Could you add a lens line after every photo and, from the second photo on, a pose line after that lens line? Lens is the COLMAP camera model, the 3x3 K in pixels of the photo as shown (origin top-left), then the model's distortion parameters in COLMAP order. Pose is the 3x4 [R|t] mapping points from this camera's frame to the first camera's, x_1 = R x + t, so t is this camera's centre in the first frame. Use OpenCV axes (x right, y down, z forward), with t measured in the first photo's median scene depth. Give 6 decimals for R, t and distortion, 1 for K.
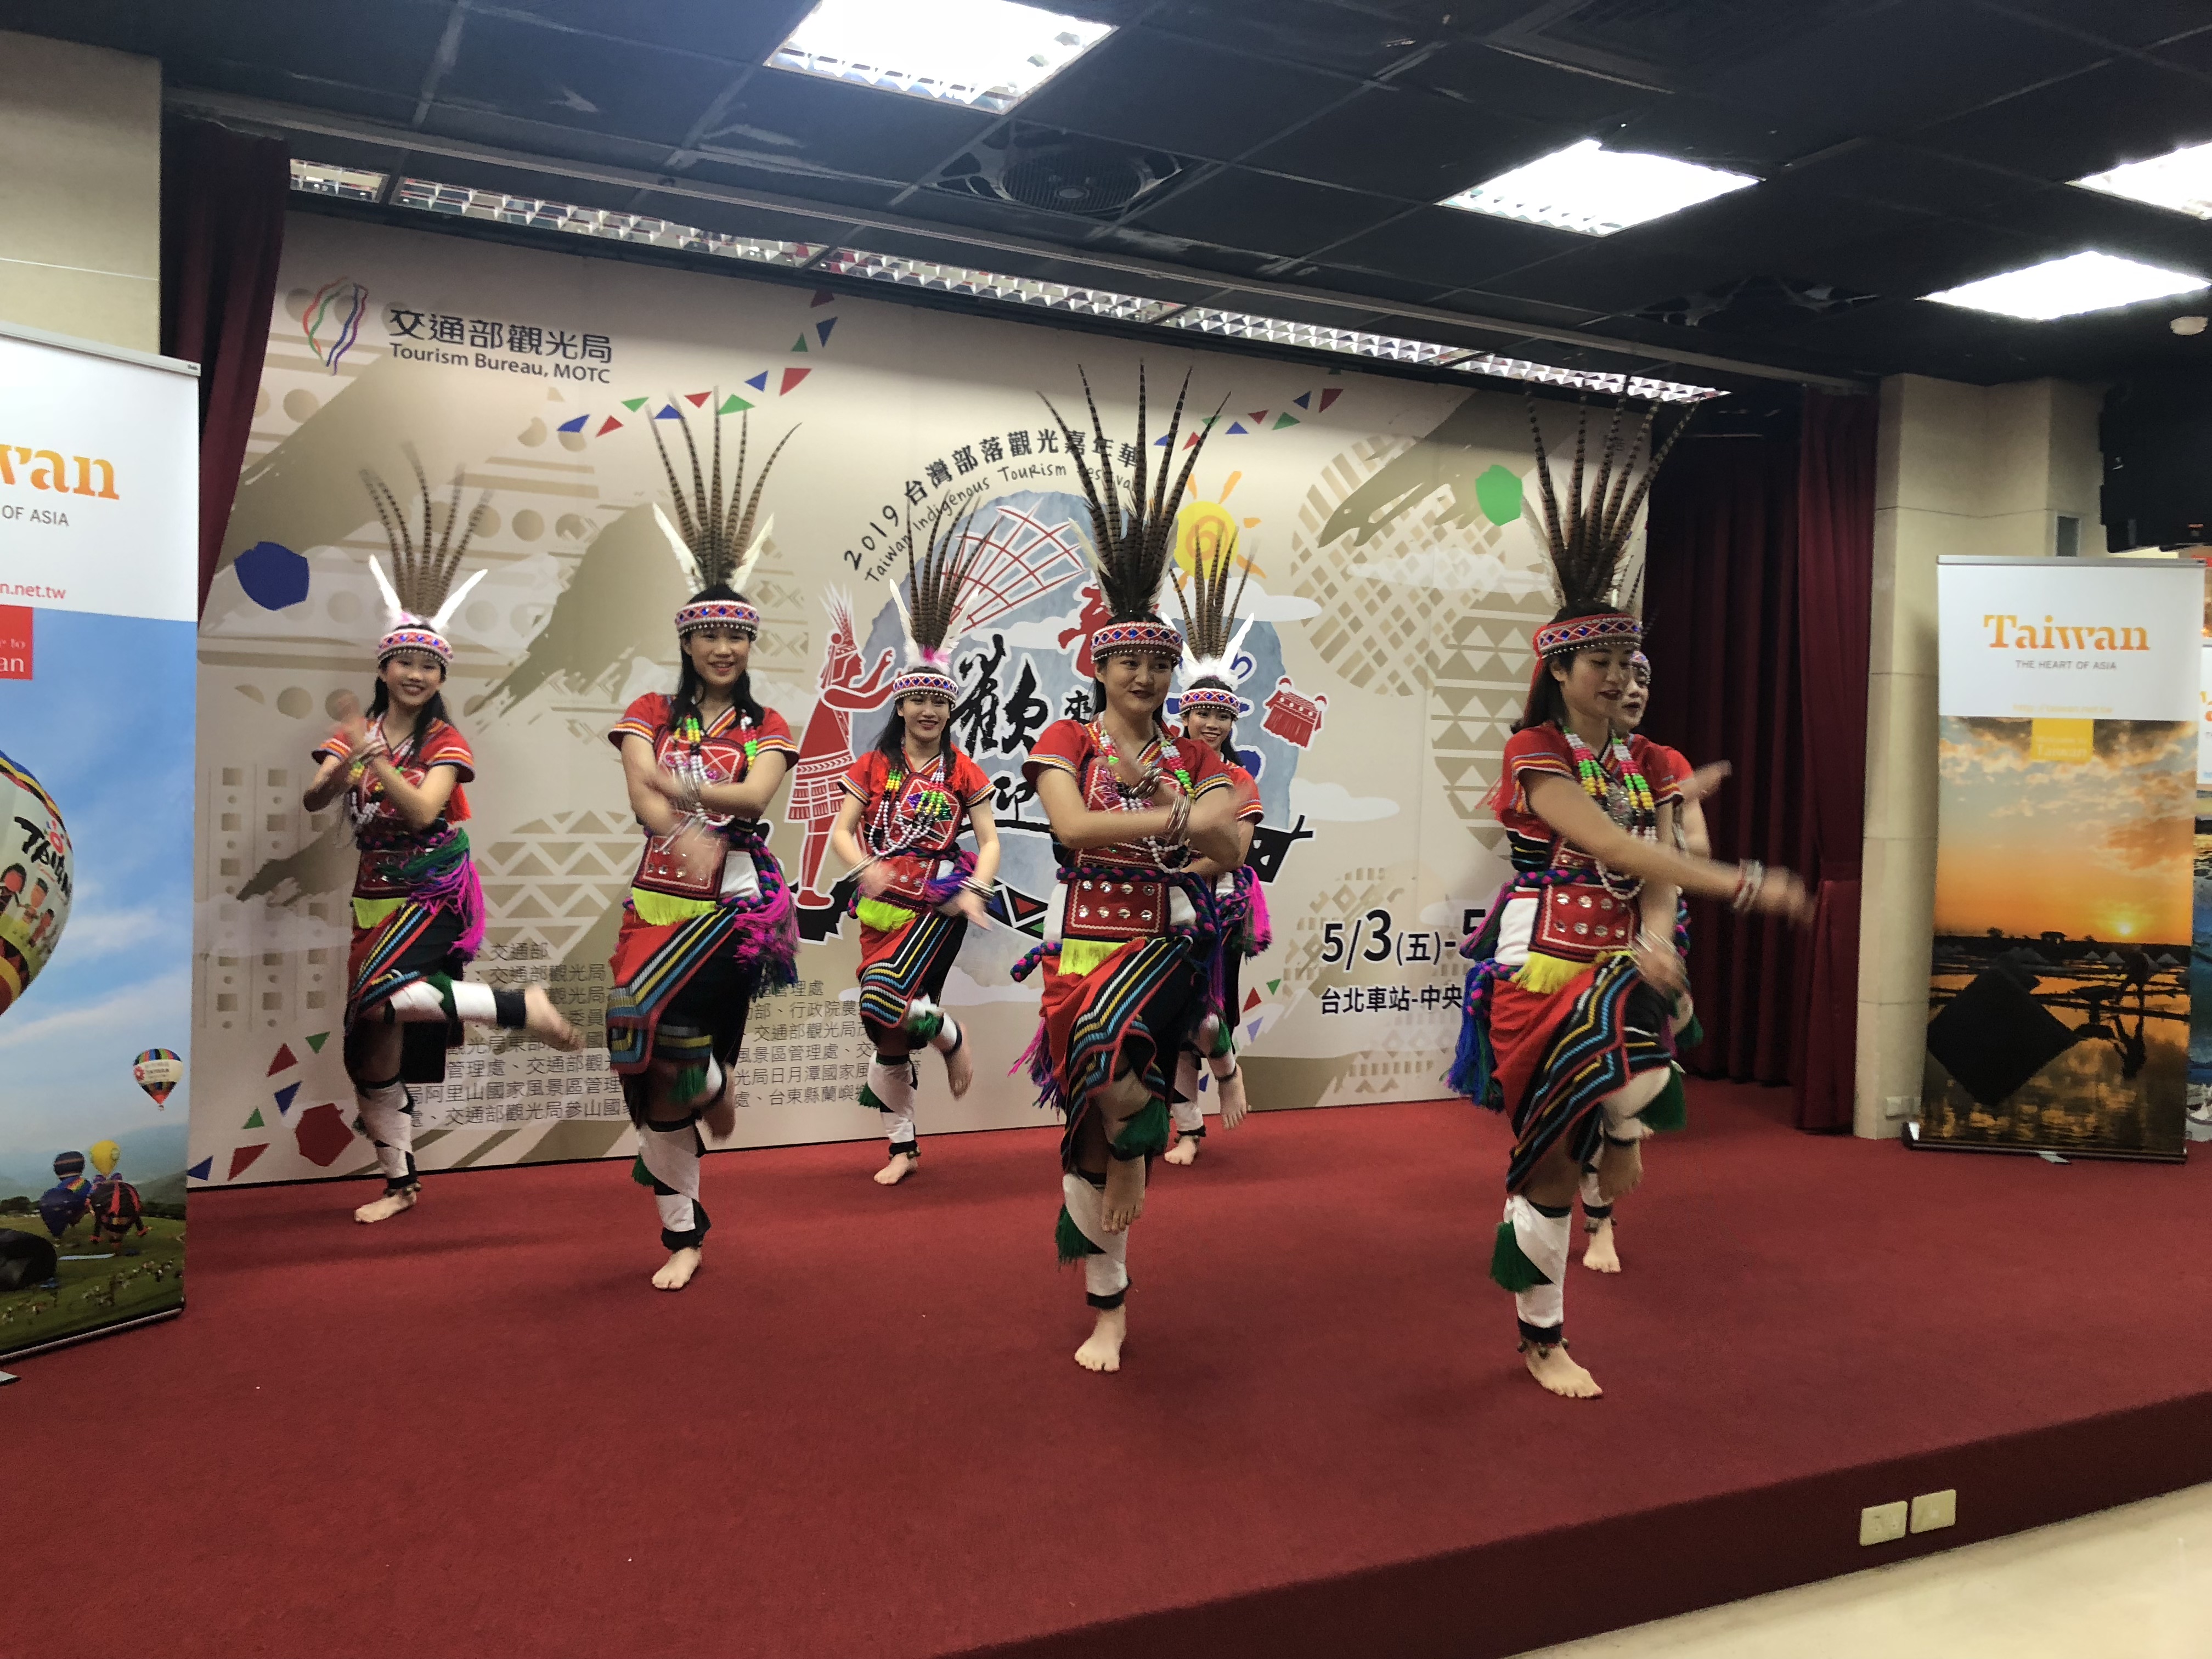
lens RADIAL K [[1806.2, 0, 1107.4], [0, 1806.2, 830.3], [0, 0, 1]] dist [0.043397, -0.040333]
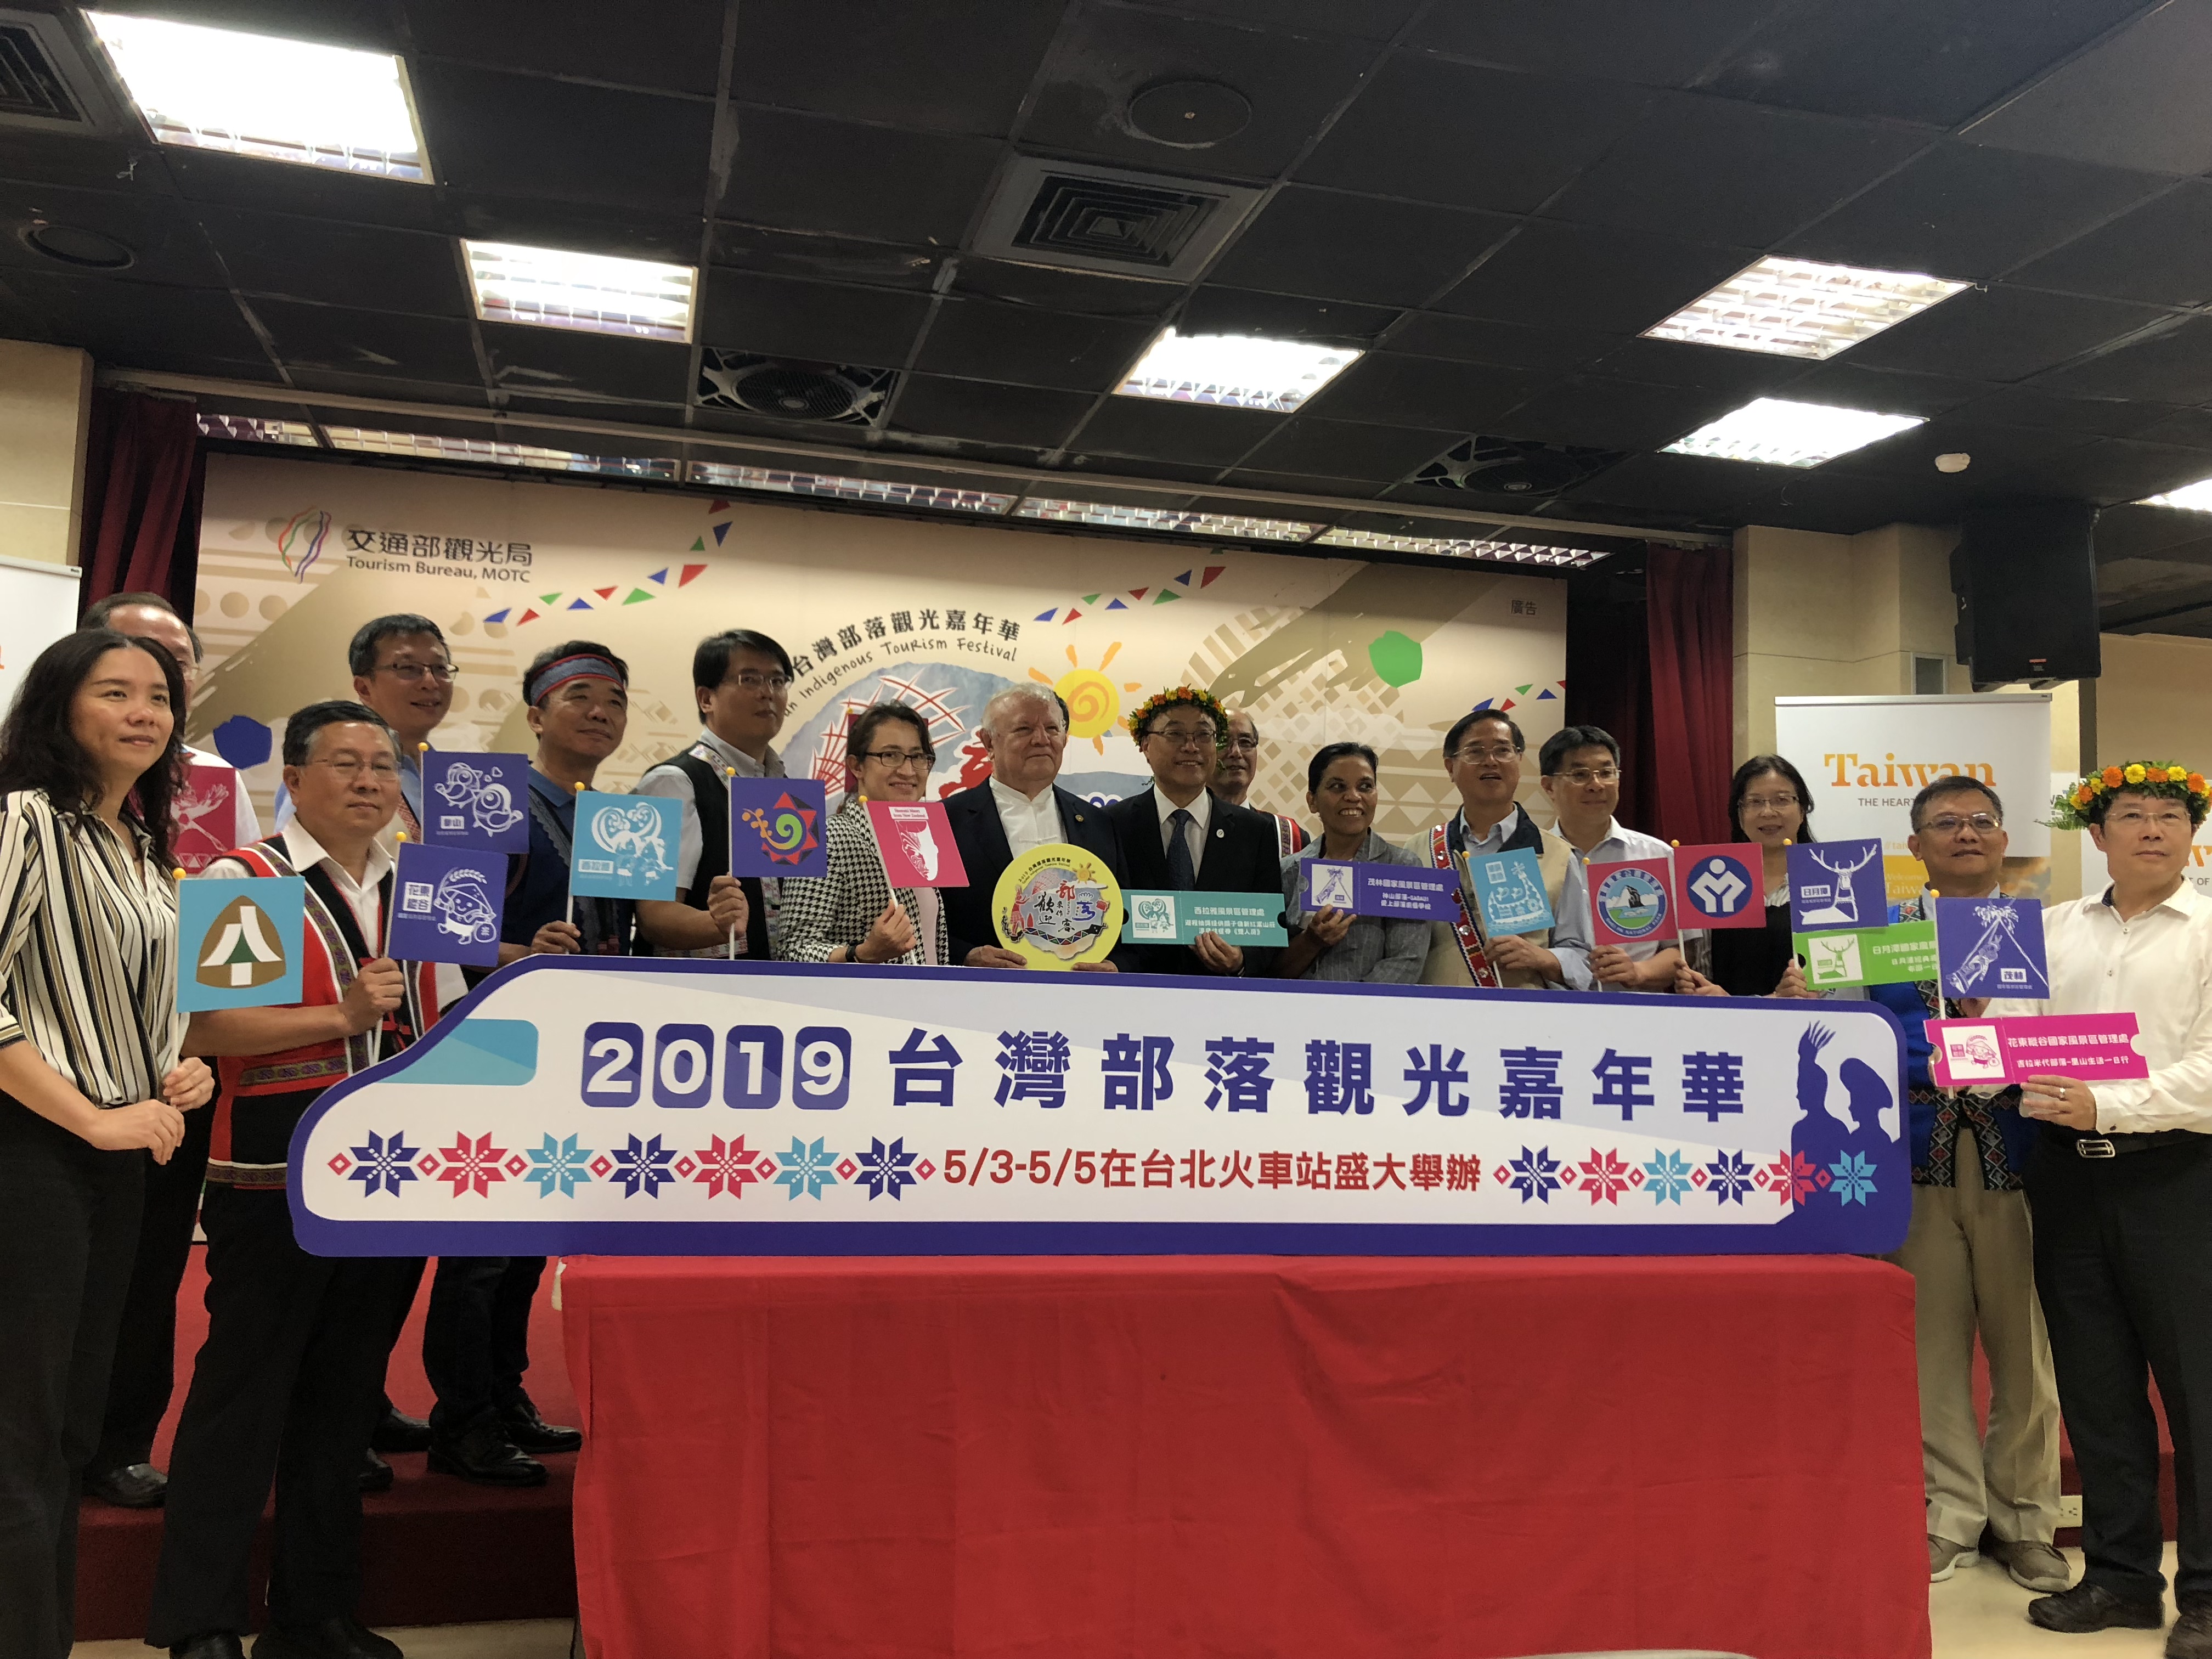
lens RADIAL K [[1806.2, 0, 1096.2], [0, 1806.2, 822.0], [0, 0, 1]] dist [0.043397, -0.040333]
pose [[0.975952, -0.014291, -0.217514, 0.312948], [-0.013588, 0.991920, -0.126135, 0.052624], [0.217560, 0.126057, 0.967873, -0.059602]]
